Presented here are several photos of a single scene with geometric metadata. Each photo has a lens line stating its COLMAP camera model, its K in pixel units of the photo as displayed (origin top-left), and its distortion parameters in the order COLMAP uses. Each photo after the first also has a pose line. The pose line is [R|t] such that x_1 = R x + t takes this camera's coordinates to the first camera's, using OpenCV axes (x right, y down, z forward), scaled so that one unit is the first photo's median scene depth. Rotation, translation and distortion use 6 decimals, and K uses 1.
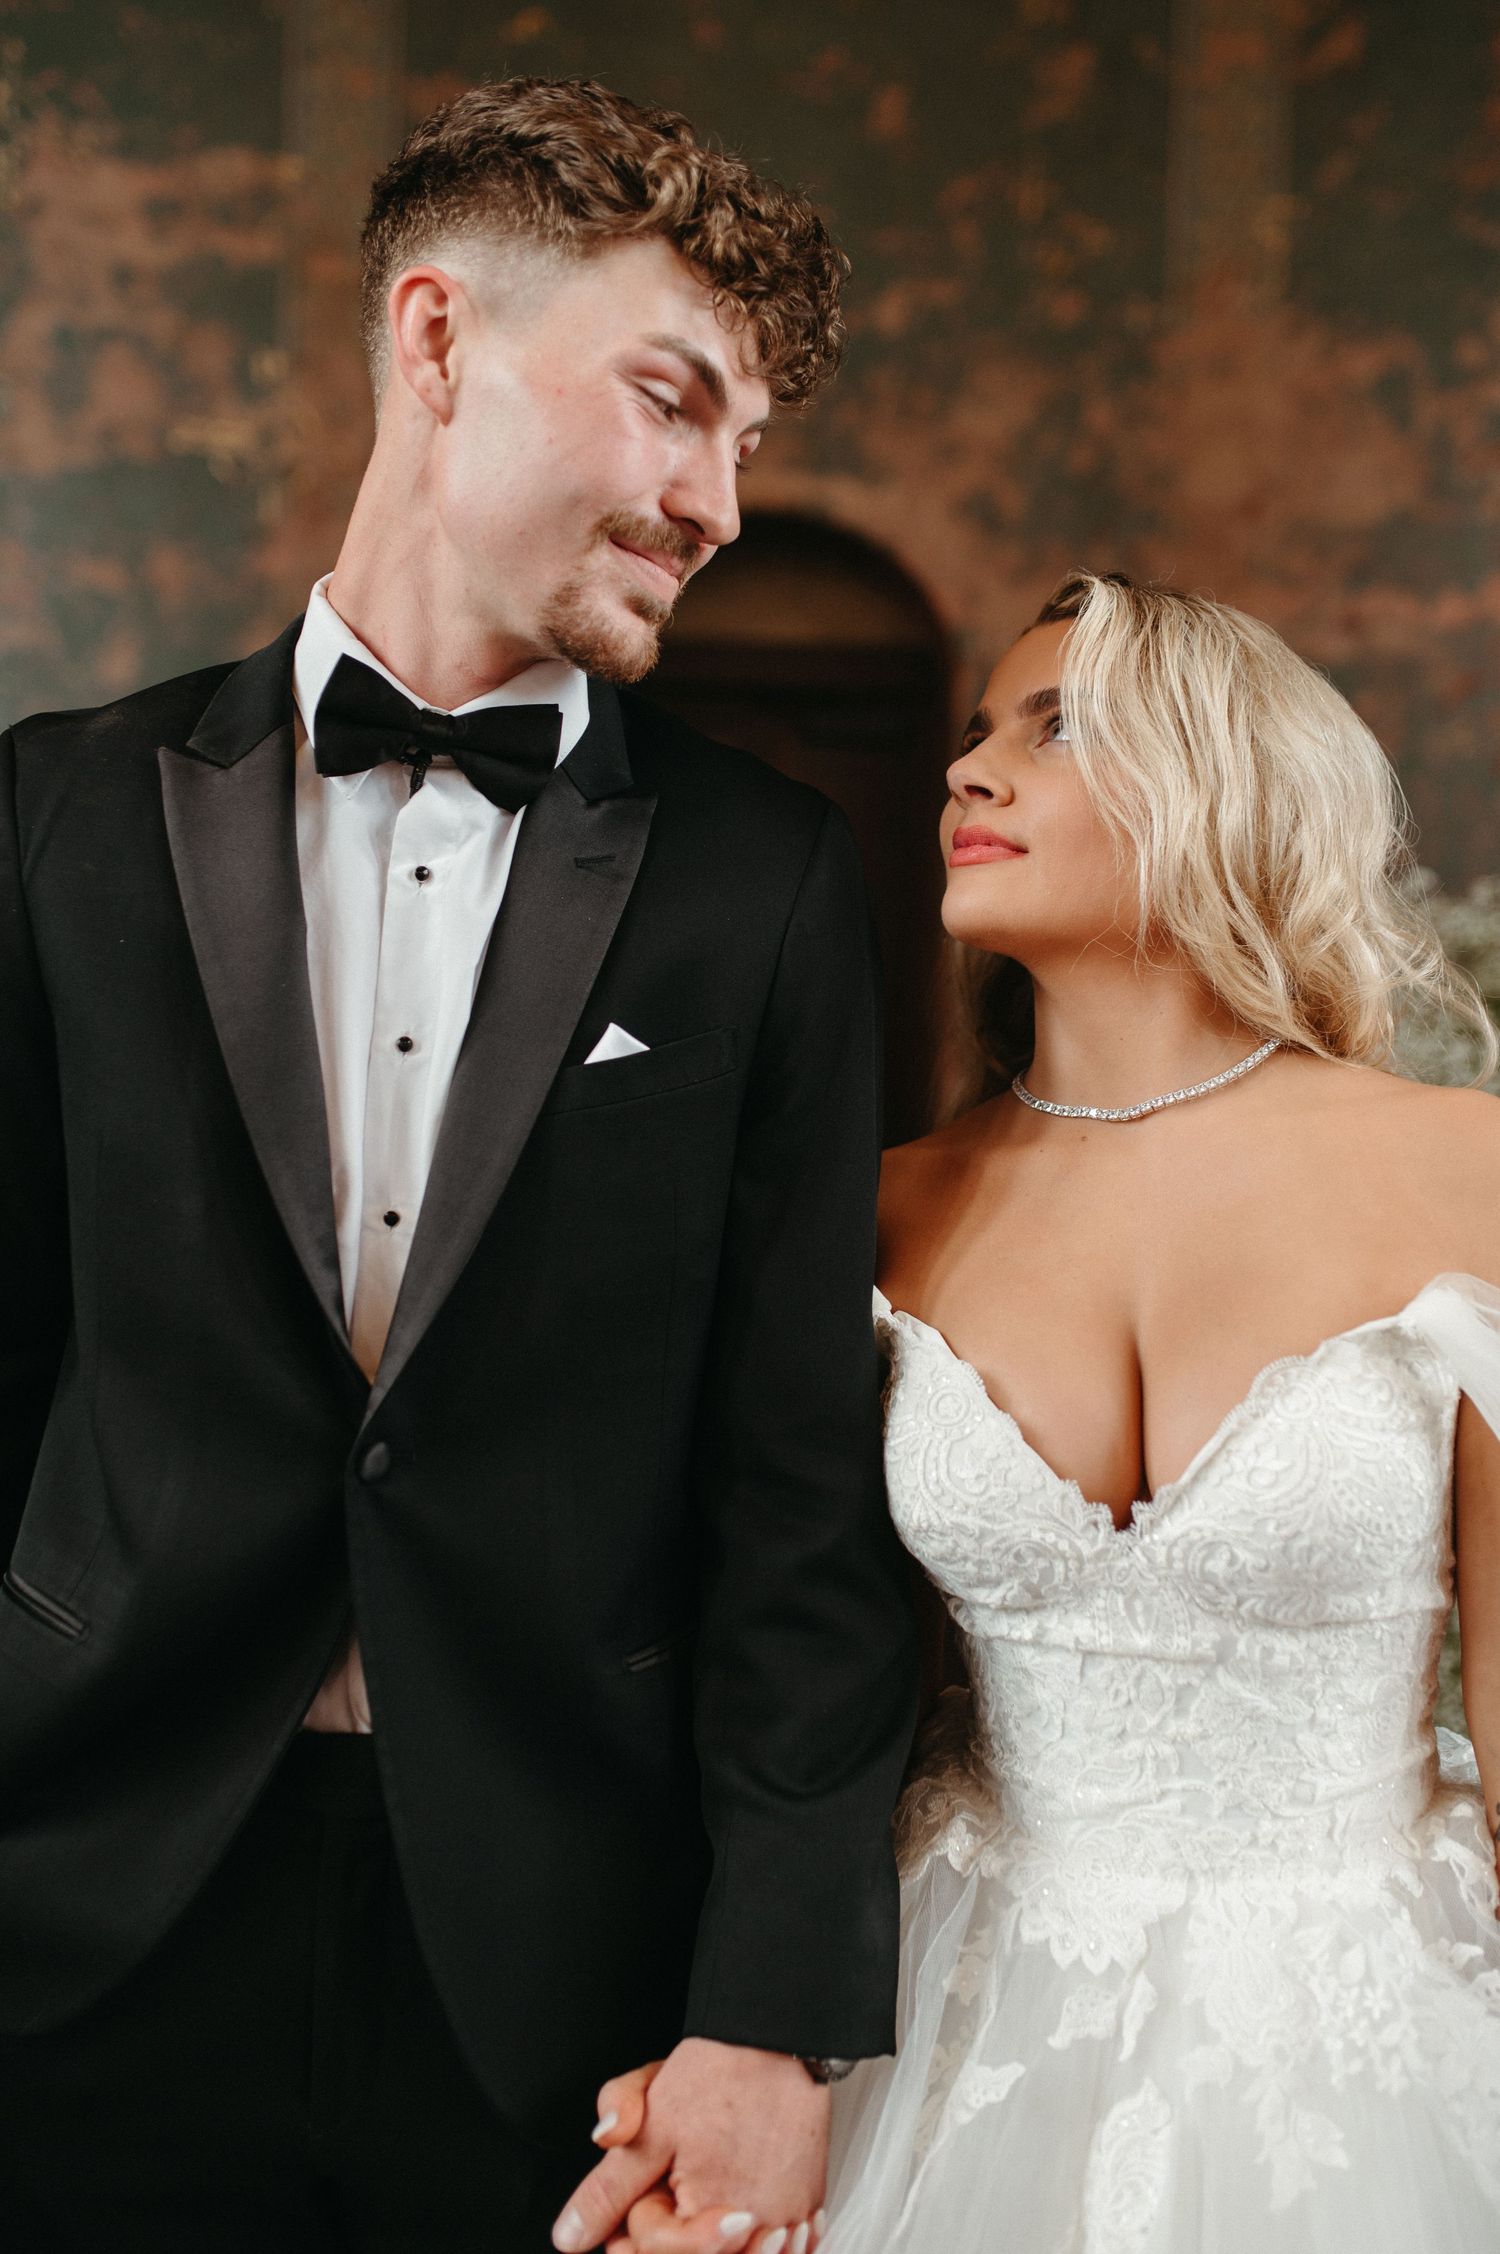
lens RADIAL K [[2162.5, 0, 740.7], [0, 2162.5, 1115.3], [0, 0, 1]] dist [-0.081560, 0.108953]
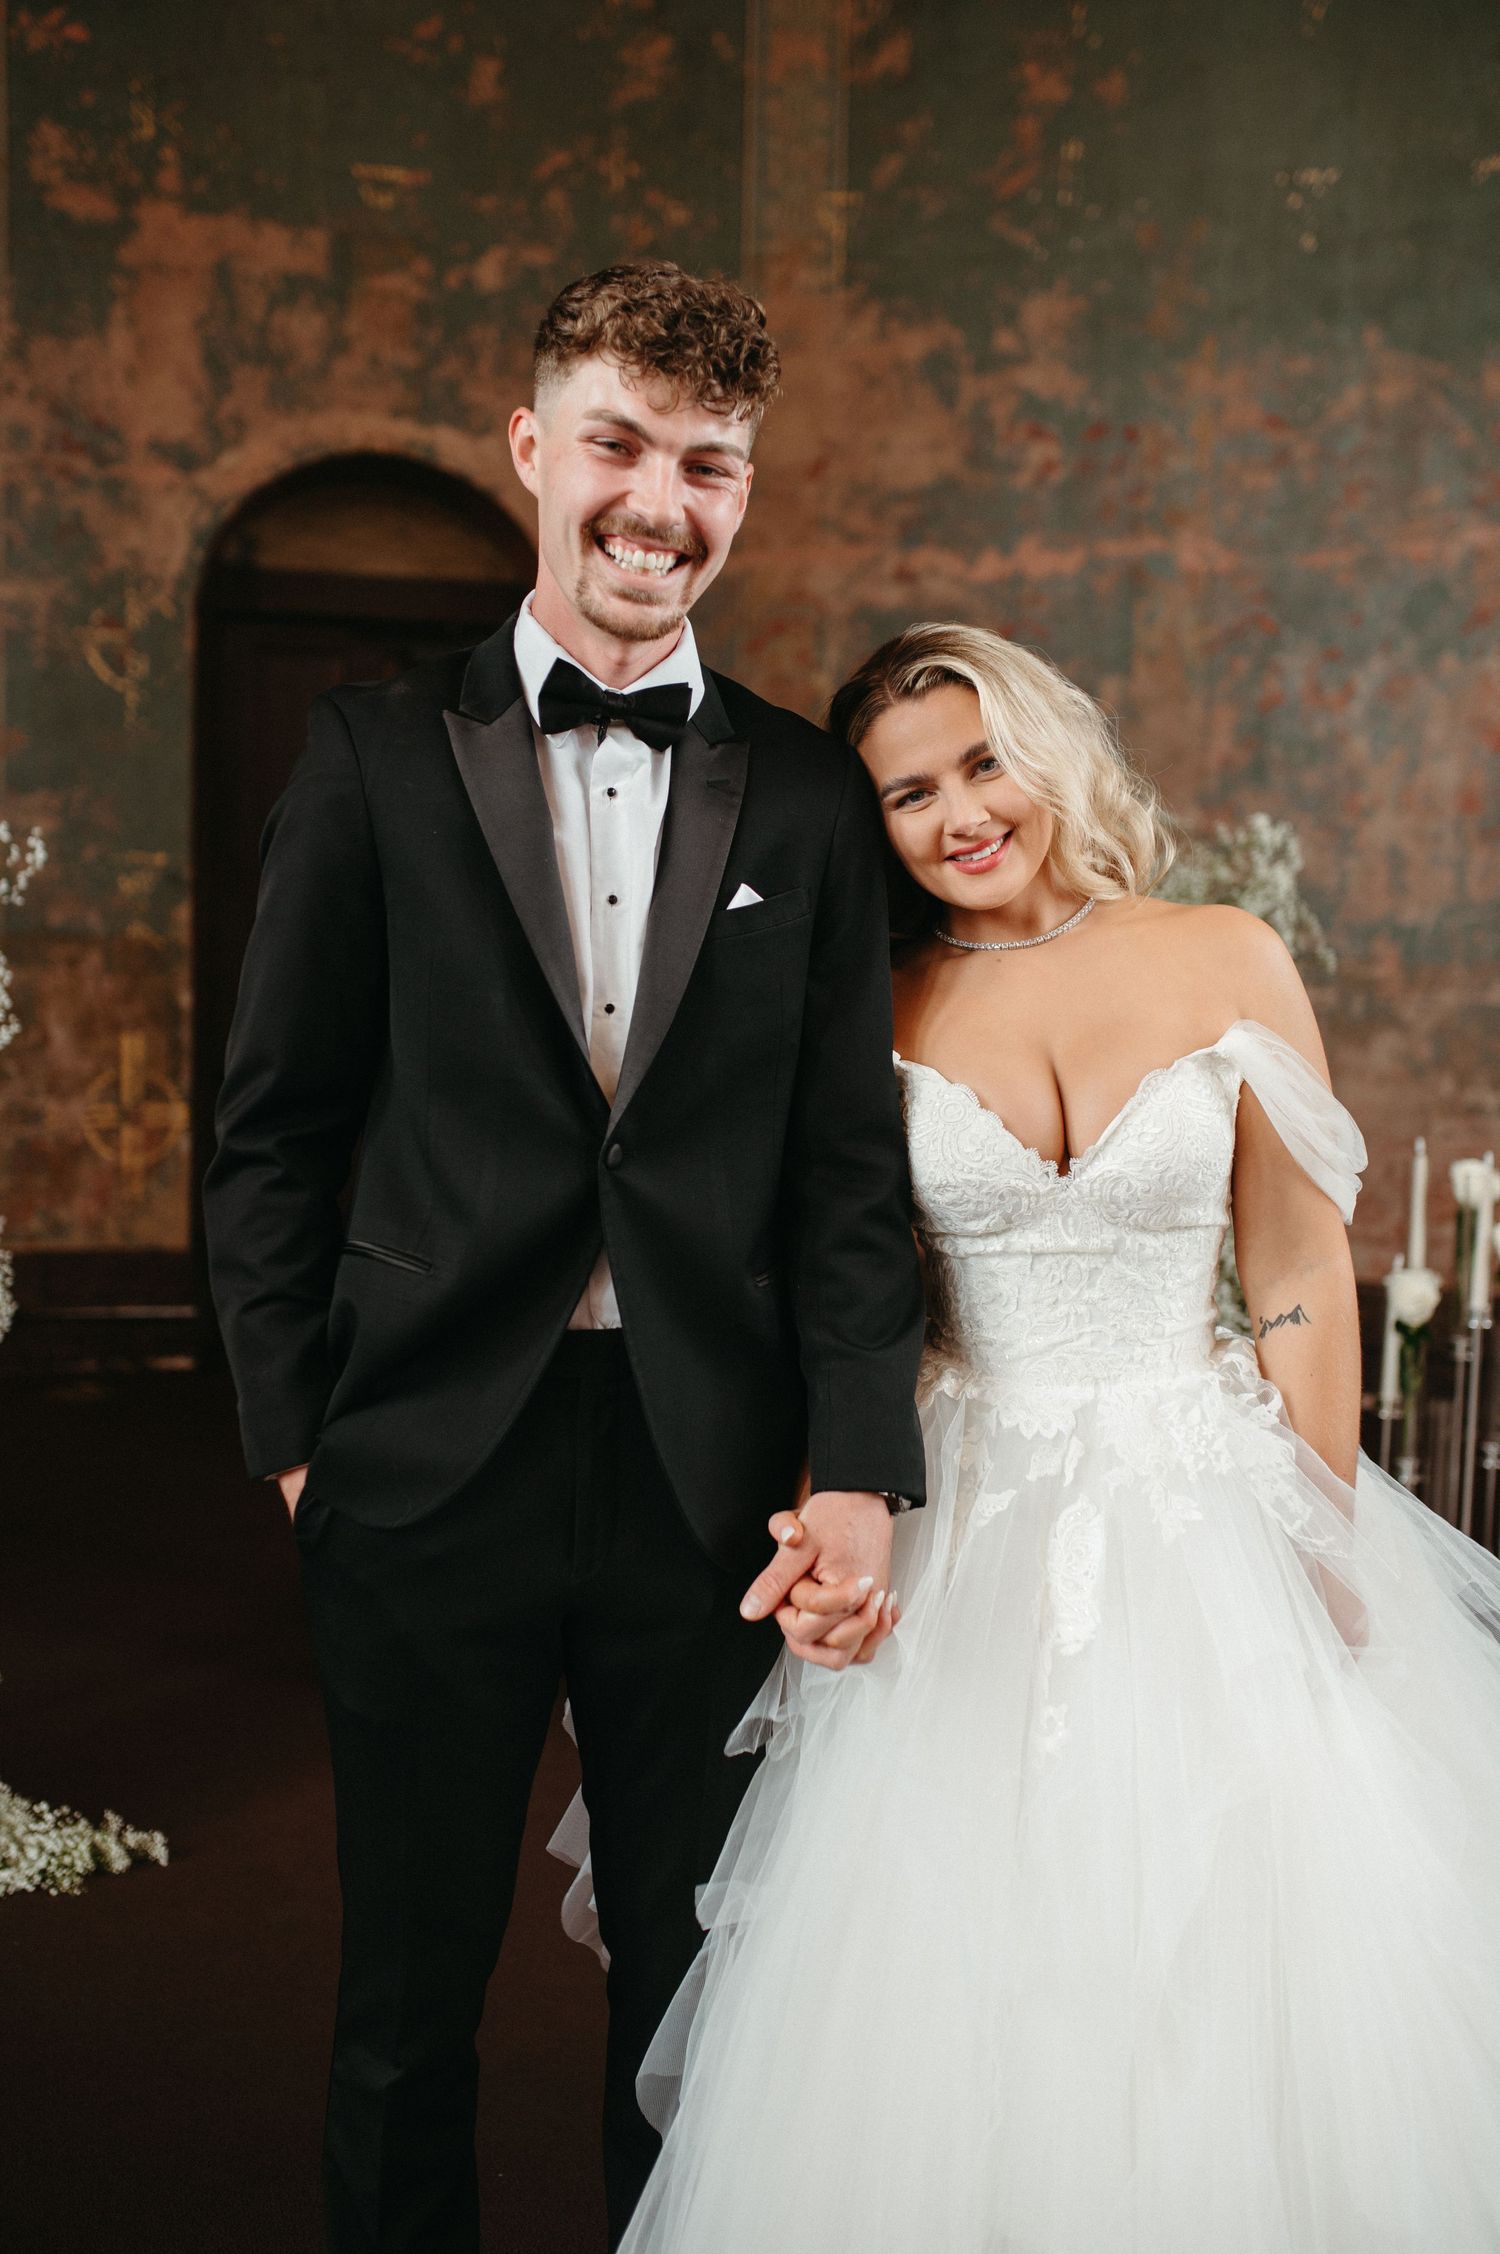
lens RADIAL K [[2150.9, 0, 734.7], [0, 2150.9, 1136.5], [0, 0, 1]] dist [-0.081470, 0.115278]
pose [[0.972617, -0.028128, 0.230707, -0.423324], [0.017467, 0.998689, 0.048123, 0.065762], [-0.231758, -0.042775, 0.971833, -0.543170]]
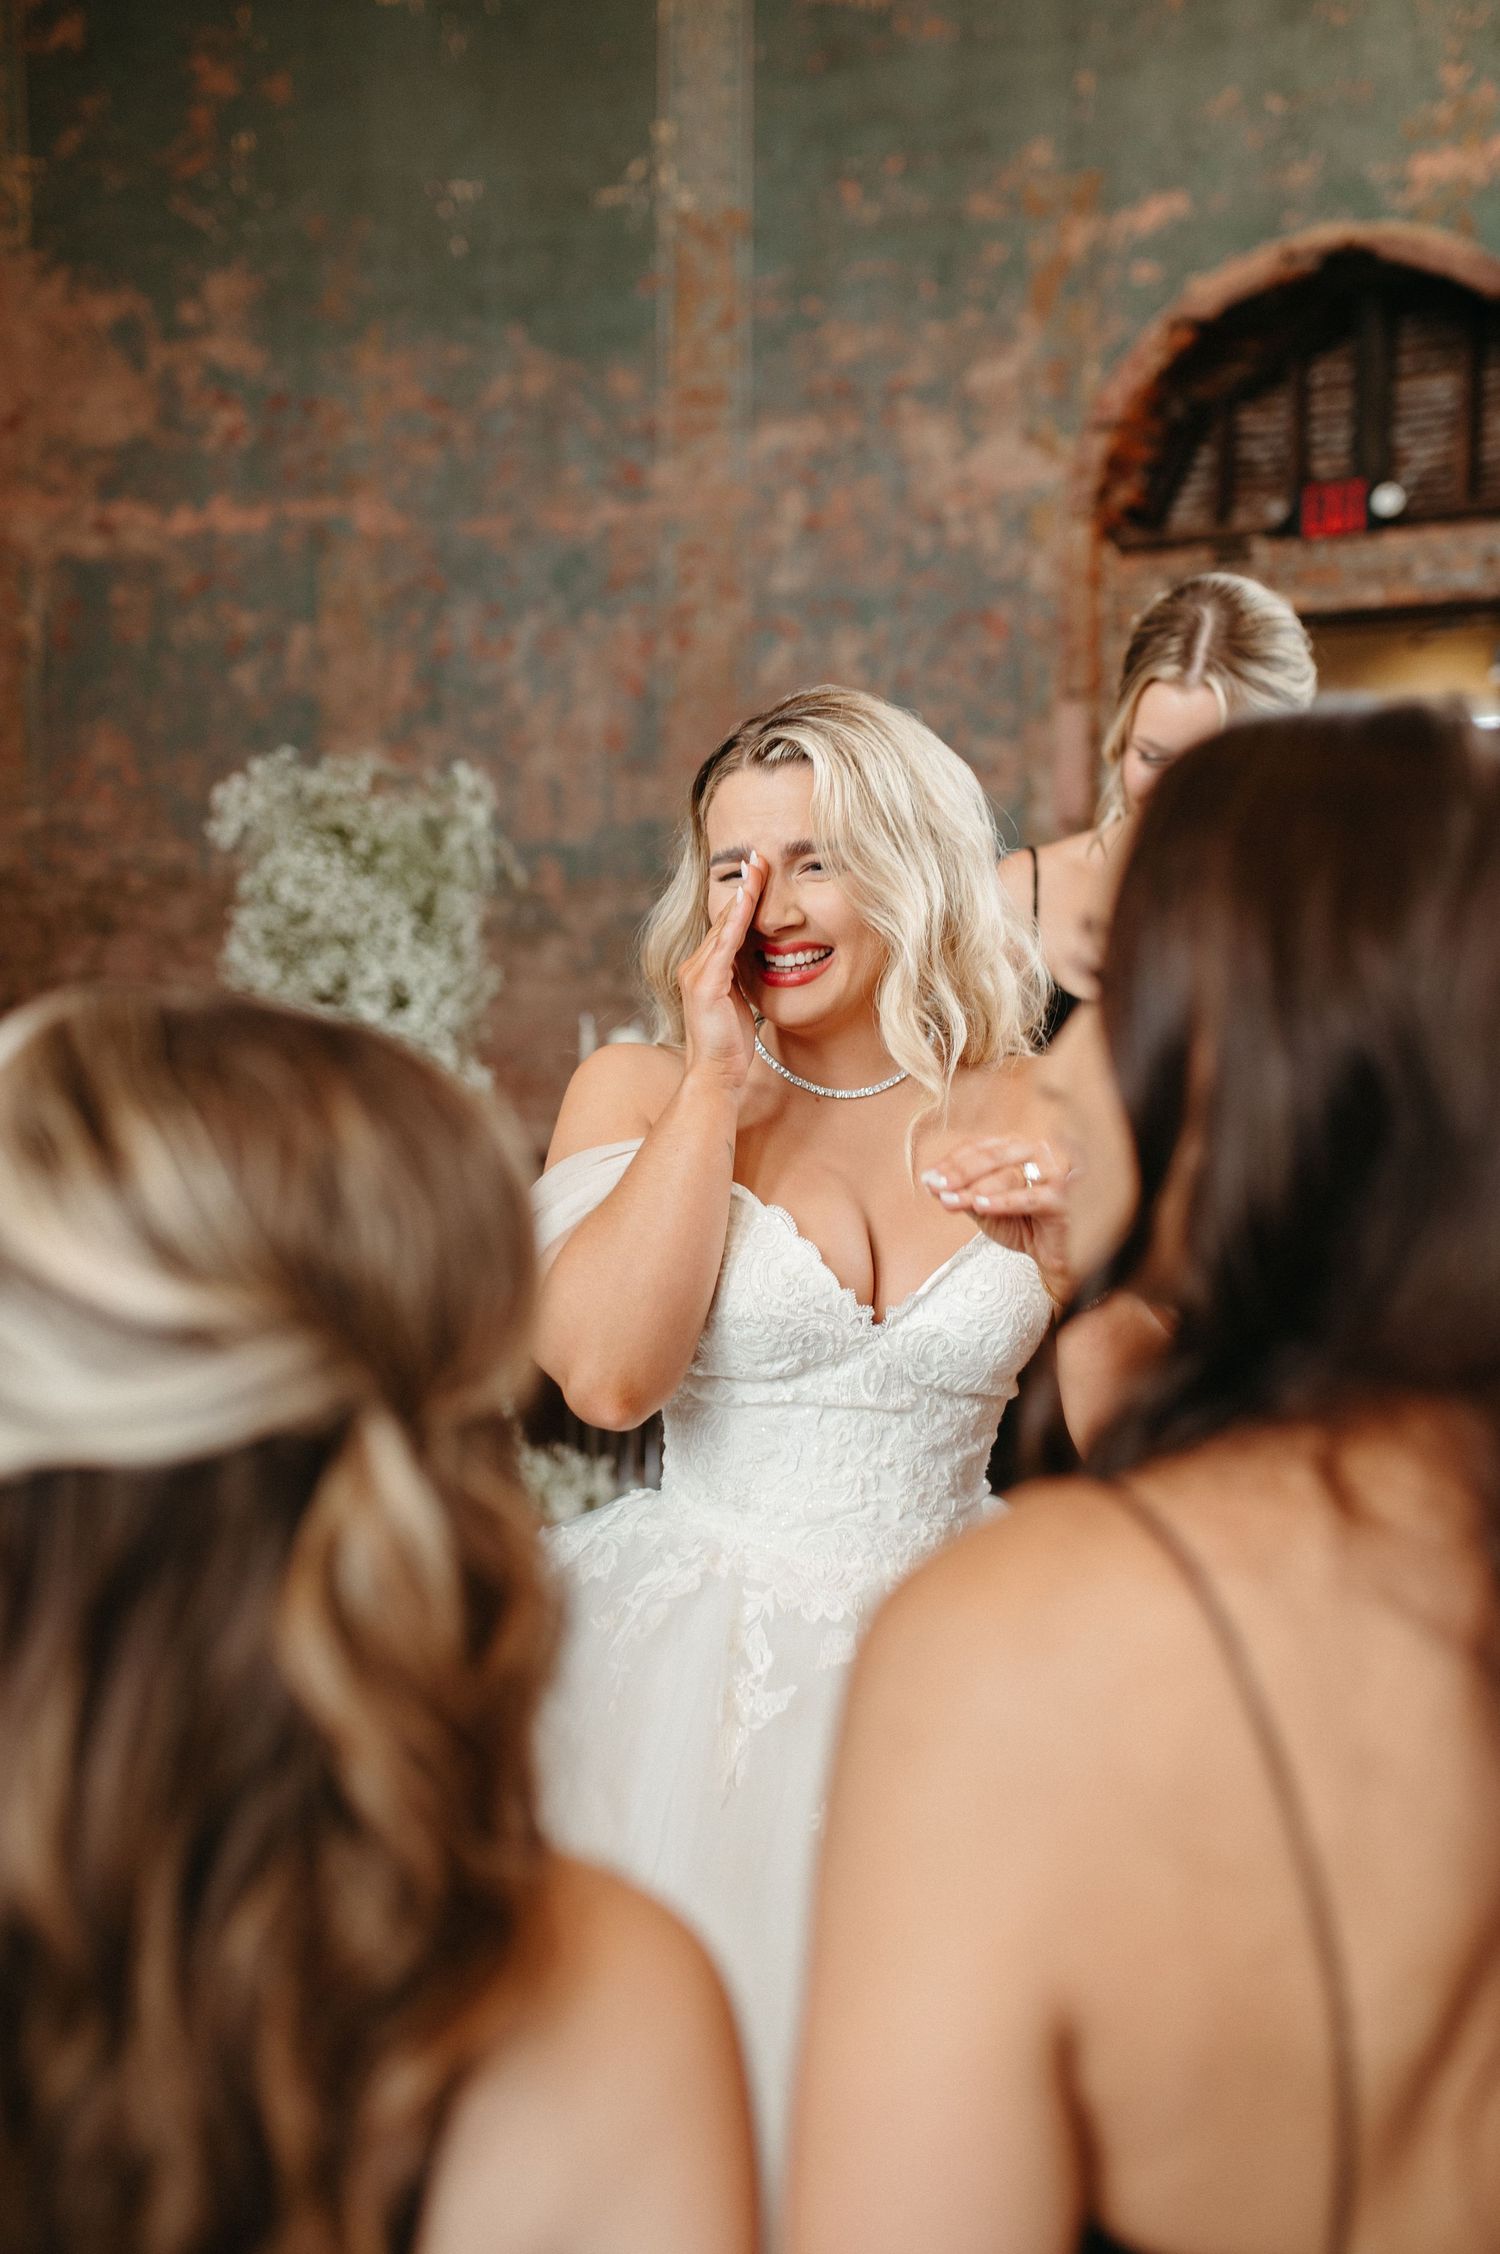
lens RADIAL K [[2179.0, 0, 743.7], [0, 2179.0, 1122.0], [0, 0, 1]] dist [-0.082498, 0.125140]
pose [[0.811806, -0.089666, 0.577002, -0.931712], [0.045527, 0.994851, 0.090546, 0.079975], [-0.582150, -0.047237, 0.811708, -1.329406]]
